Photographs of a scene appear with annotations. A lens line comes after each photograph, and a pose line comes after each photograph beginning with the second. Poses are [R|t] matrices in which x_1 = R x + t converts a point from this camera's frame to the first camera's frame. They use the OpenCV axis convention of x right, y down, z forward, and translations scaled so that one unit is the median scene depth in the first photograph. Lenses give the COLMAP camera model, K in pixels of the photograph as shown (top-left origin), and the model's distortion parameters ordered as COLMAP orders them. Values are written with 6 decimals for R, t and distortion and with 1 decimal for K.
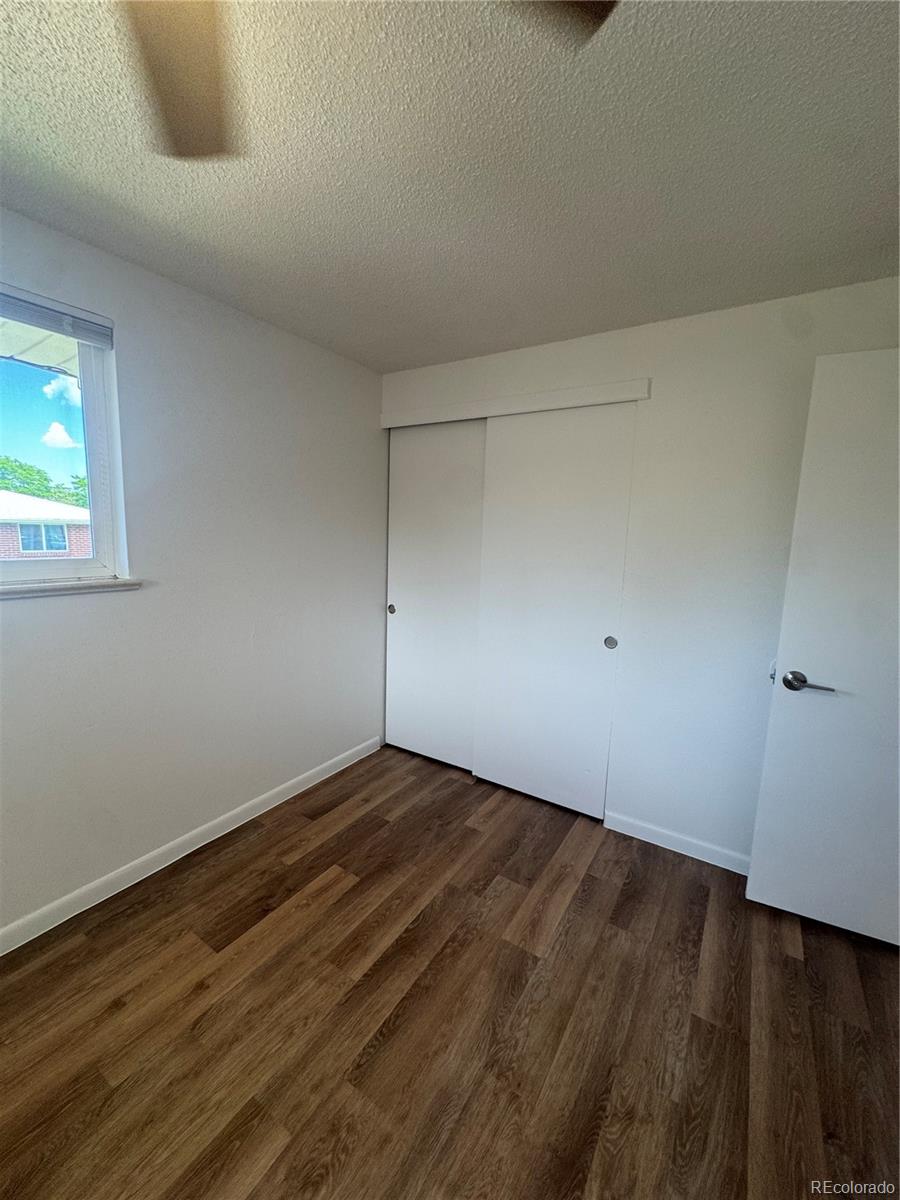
lens RADIAL K [[477.3, 0, 448.6], [0, 477.3, 596.7], [0, 0, 1]] dist [-0.002231, 0.000312]
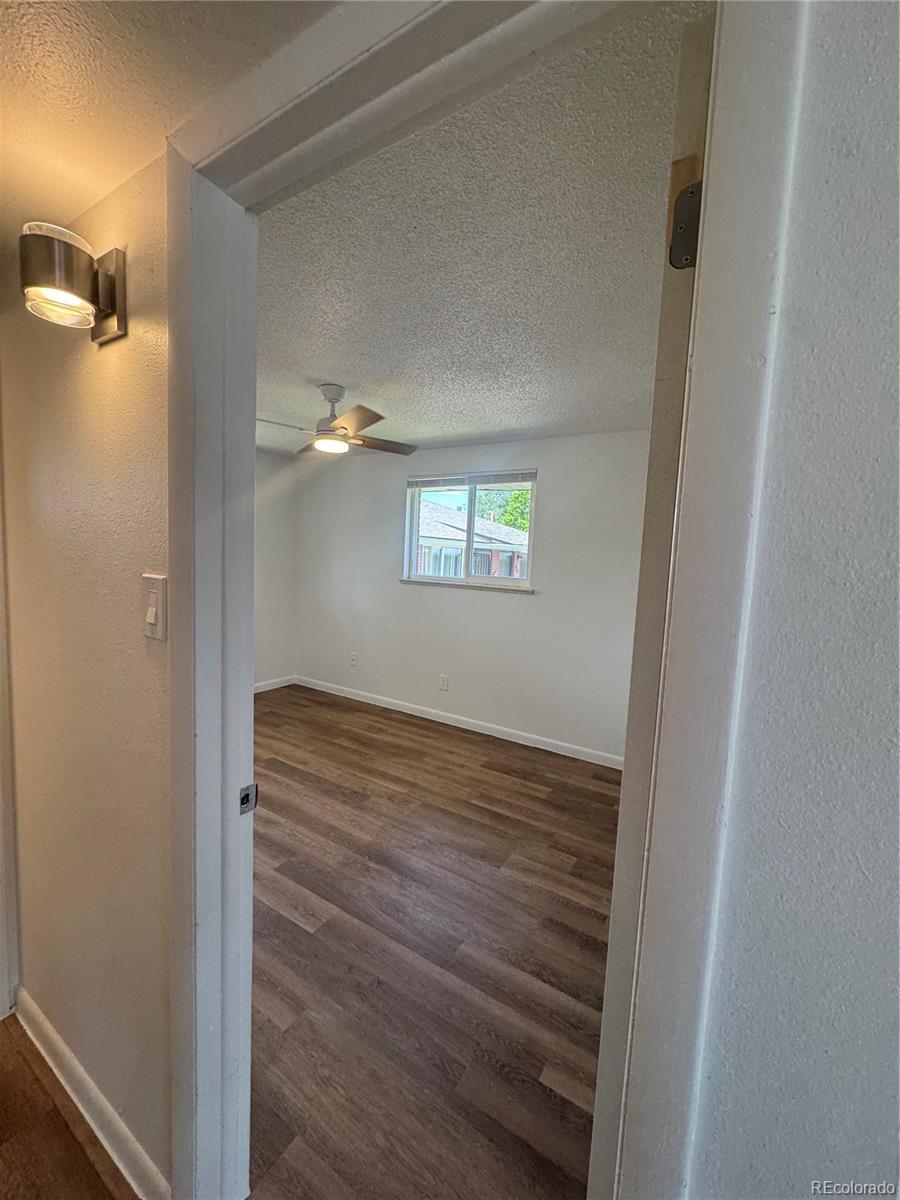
lens RADIAL K [[477.3, 0, 450.1], [0, 477.3, 599.7], [0, 0, 1]] dist [-0.002231, 0.000312]
pose [[0.012253, 0.060750, -0.998078, 1.474456], [-0.177038, 0.982515, 0.057630, -0.053650], [0.984128, 0.175991, 0.022794, 0.678344]]
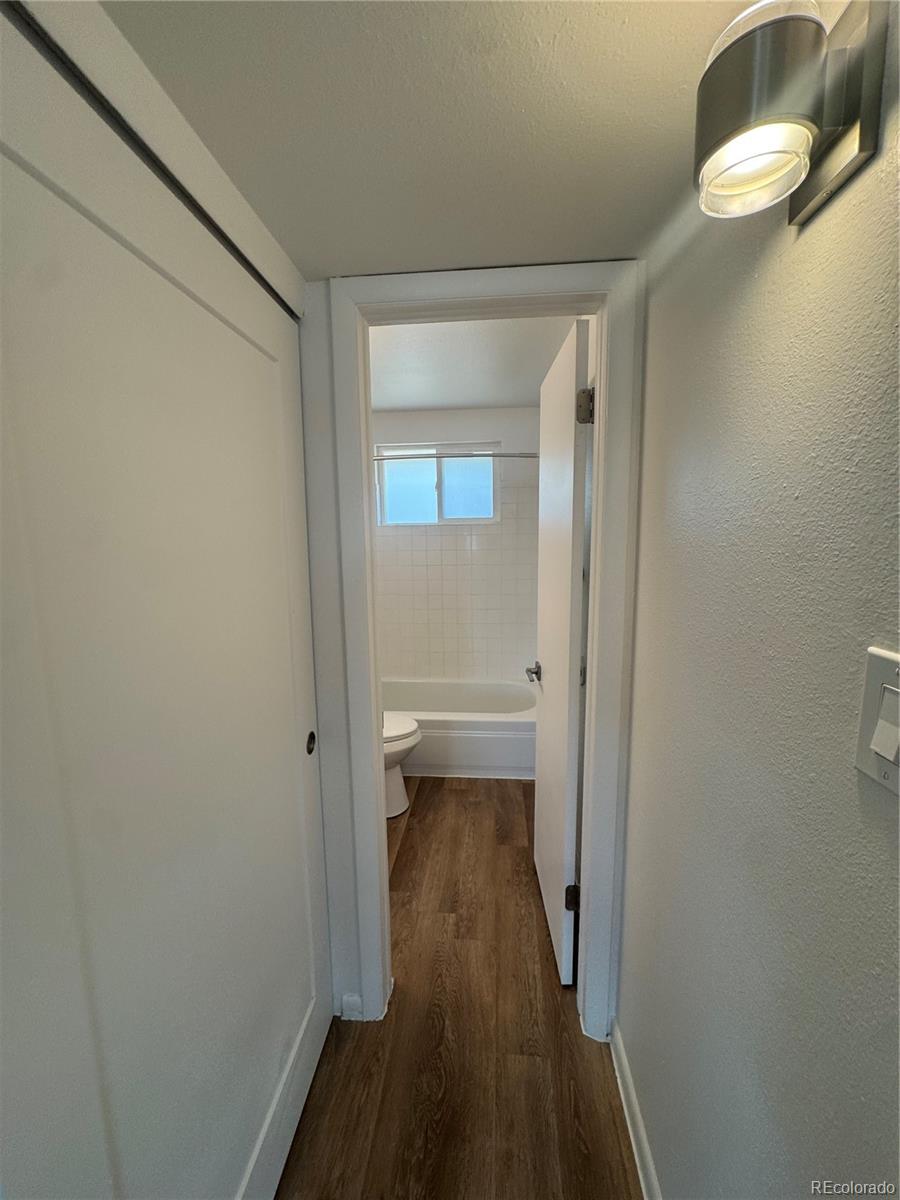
lens RADIAL K [[477.3, 0, 451.3], [0, 477.3, 599.4], [0, 0, 1]] dist [-0.002231, 0.000312]
pose [[-0.887690, 0.042785, -0.458449, 1.337885], [-0.076527, 0.968115, 0.238530, -0.057427], [0.454037, 0.246824, -0.856112, 0.542303]]
